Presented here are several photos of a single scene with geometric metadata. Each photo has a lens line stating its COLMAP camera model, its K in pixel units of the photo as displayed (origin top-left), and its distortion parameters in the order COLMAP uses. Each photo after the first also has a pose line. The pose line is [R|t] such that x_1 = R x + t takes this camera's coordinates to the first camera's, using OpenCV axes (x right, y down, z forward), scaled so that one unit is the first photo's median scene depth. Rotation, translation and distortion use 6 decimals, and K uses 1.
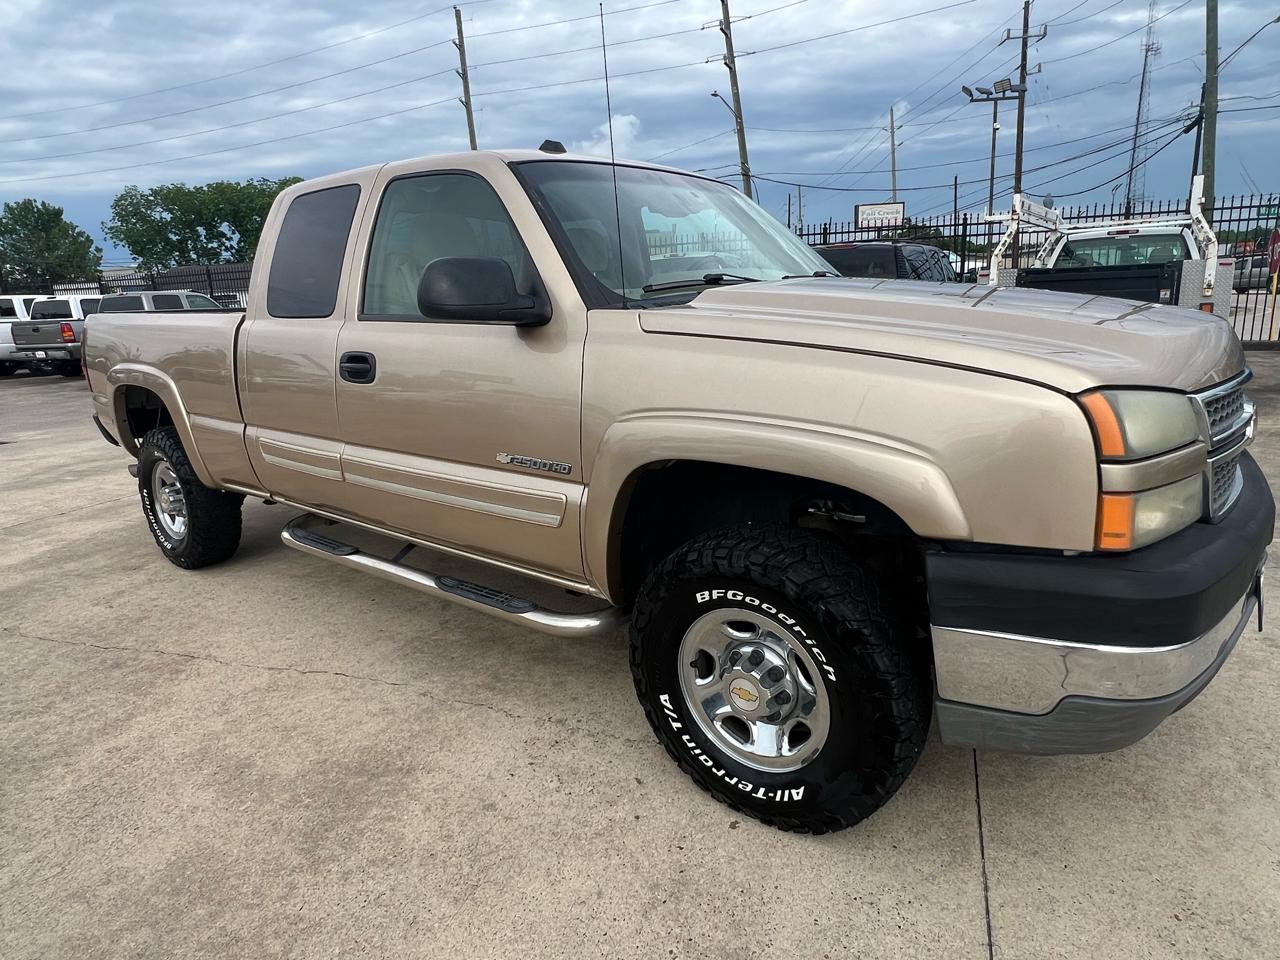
lens RADIAL K [[783.1, 0, 633.4], [0, 783.1, 482.9], [0, 0, 1]] dist [-0.005527, 0.003699]
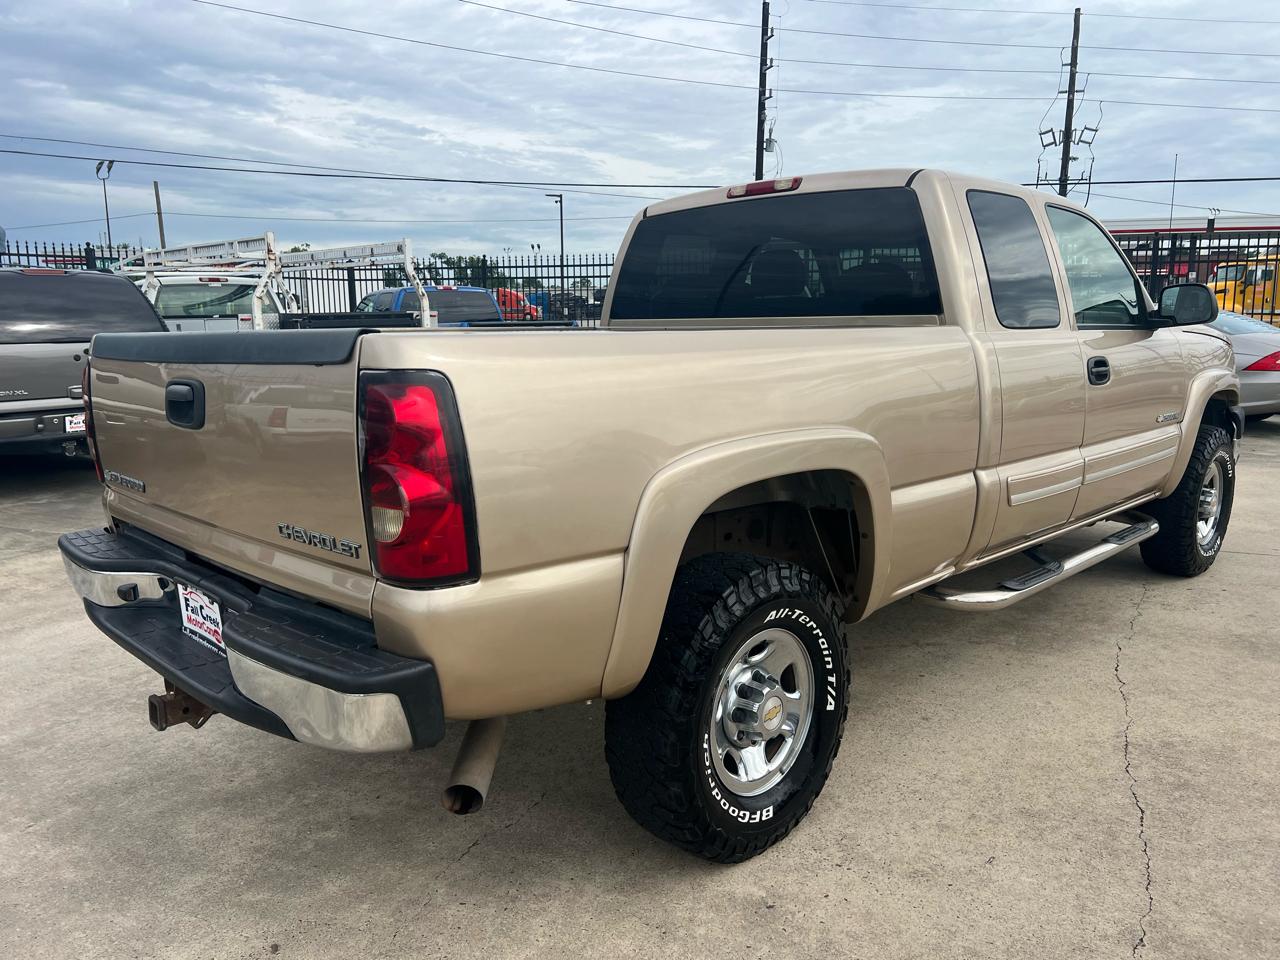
lens RADIAL K [[971.3, 0, 637.1], [0, 971.3, 475.4], [0, 0, 1]] dist [0.040554, -0.048805]
pose [[0.111873, -0.127071, 0.985565, -1.466205], [0.247878, 0.964008, 0.096154, -0.243439], [-0.962310, 0.233543, 0.139345, 1.196348]]
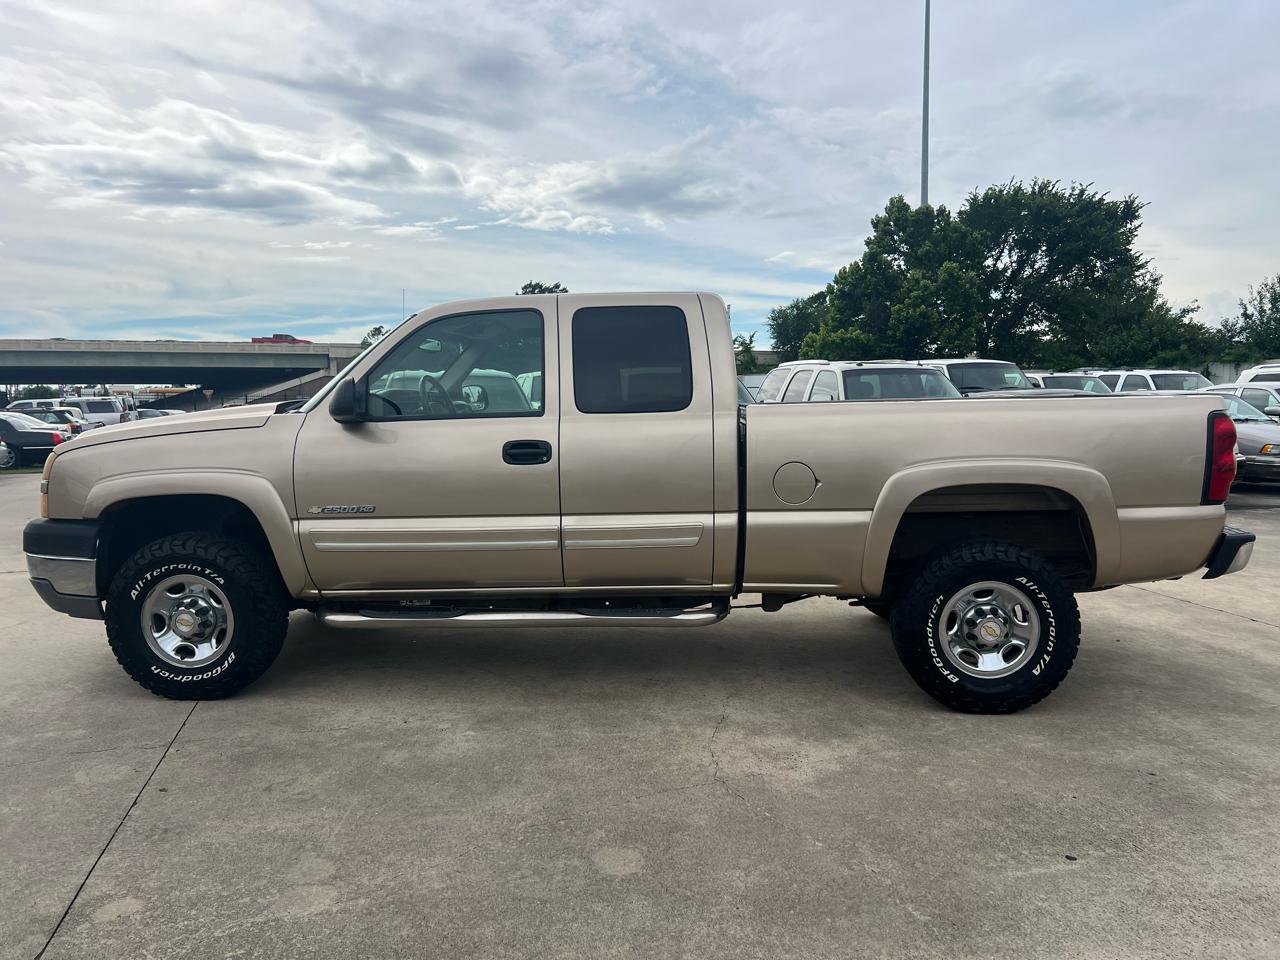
lens RADIAL K [[971.3, 0, 648.7], [0, 971.3, 484.7], [0, 0, 1]] dist [0.040554, -0.048805]
pose [[-0.809642, 0.099667, -0.578399, 0.676164], [-0.098329, 0.948515, 0.301084, -0.596332], [0.578628, 0.300644, -0.758157, 2.307024]]
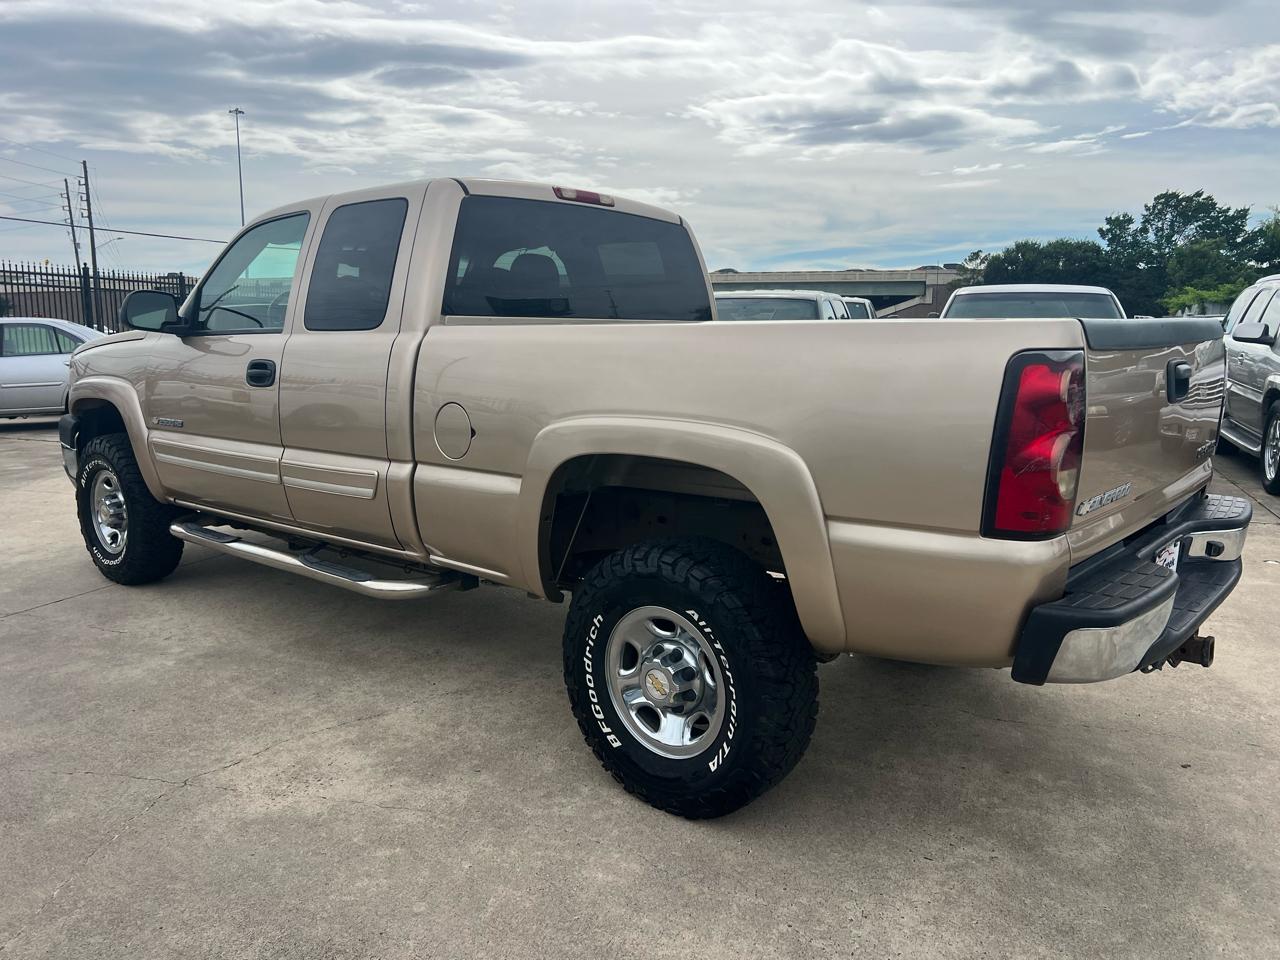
lens RADIAL K [[971.3, 0, 635.3], [0, 971.3, 475.6], [0, 0, 1]] dist [0.040554, -0.048805]
pose [[-0.999357, 0.030350, 0.019069, -0.394914], [0.035326, 0.924039, 0.380664, -0.548022], [-0.006068, 0.381093, -0.924517, 2.342713]]
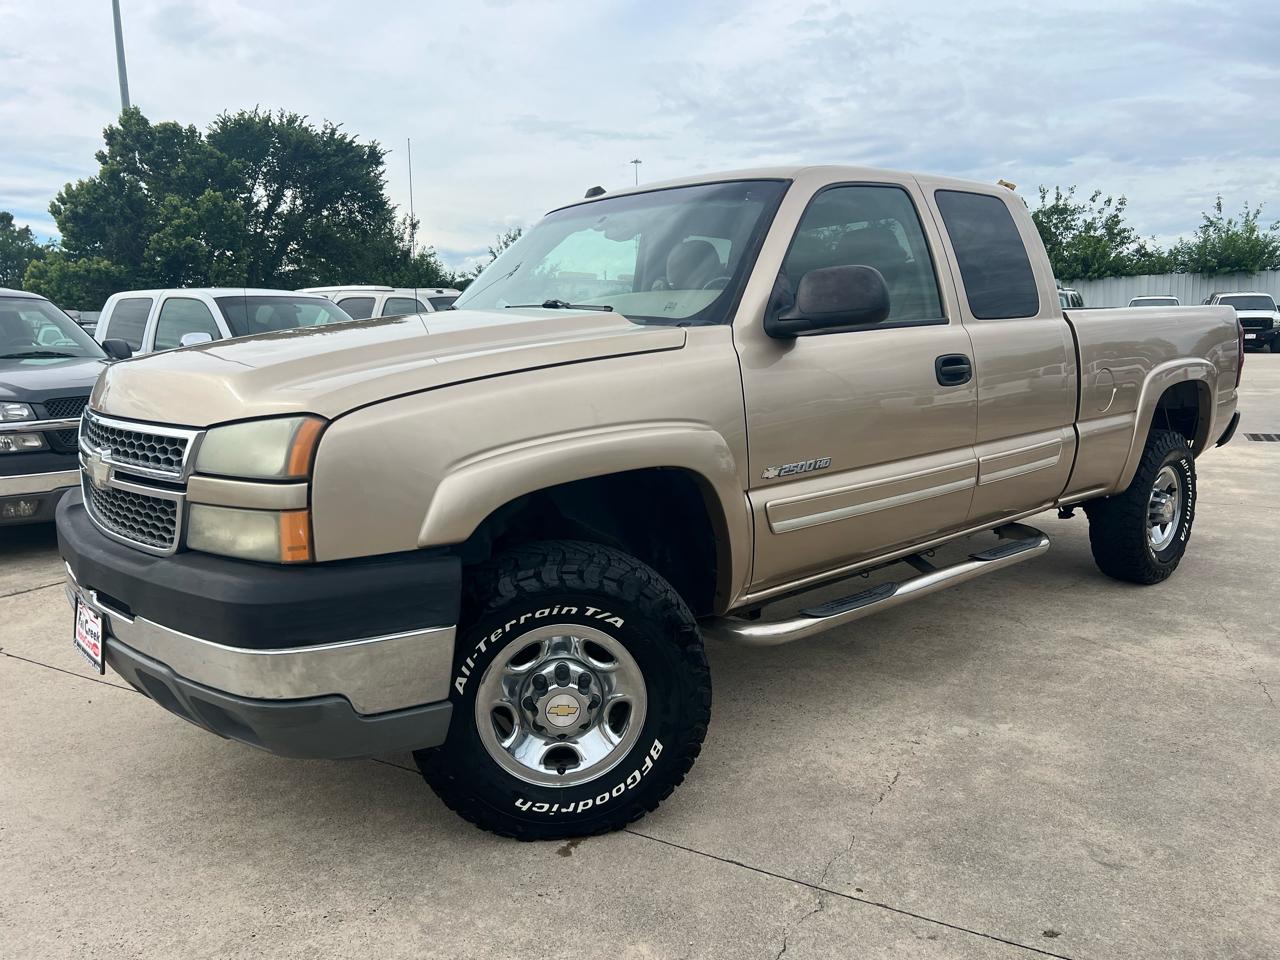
lens RADIAL K [[971.3, 0, 656.0], [0, 971.3, 483.1], [0, 0, 1]] dist [0.040554, -0.048805]
pose [[-0.149630, 0.200405, -0.968219, 1.116188], [-0.204261, 0.951854, 0.228585, -0.293705], [0.967413, 0.231973, -0.101490, 1.066597]]
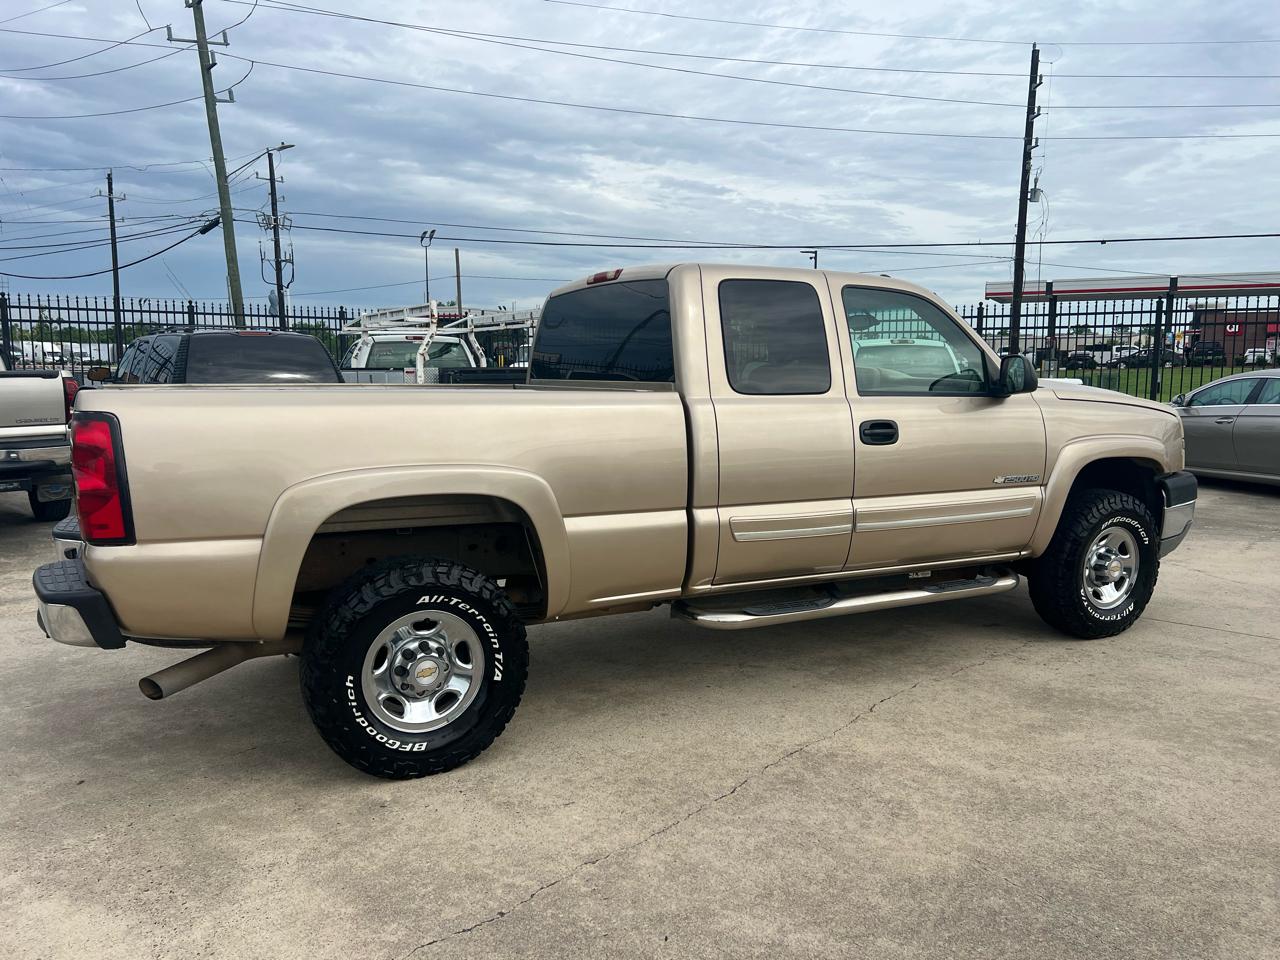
lens RADIAL K [[971.3, 0, 637.2], [0, 971.3, 481.3], [0, 0, 1]] dist [0.040554, -0.048805]
pose [[0.394834, -0.069612, 0.916112, -1.569801], [0.207135, 0.978198, -0.014943, -0.104888], [-0.895098, 0.195659, 0.400645, 0.604394]]
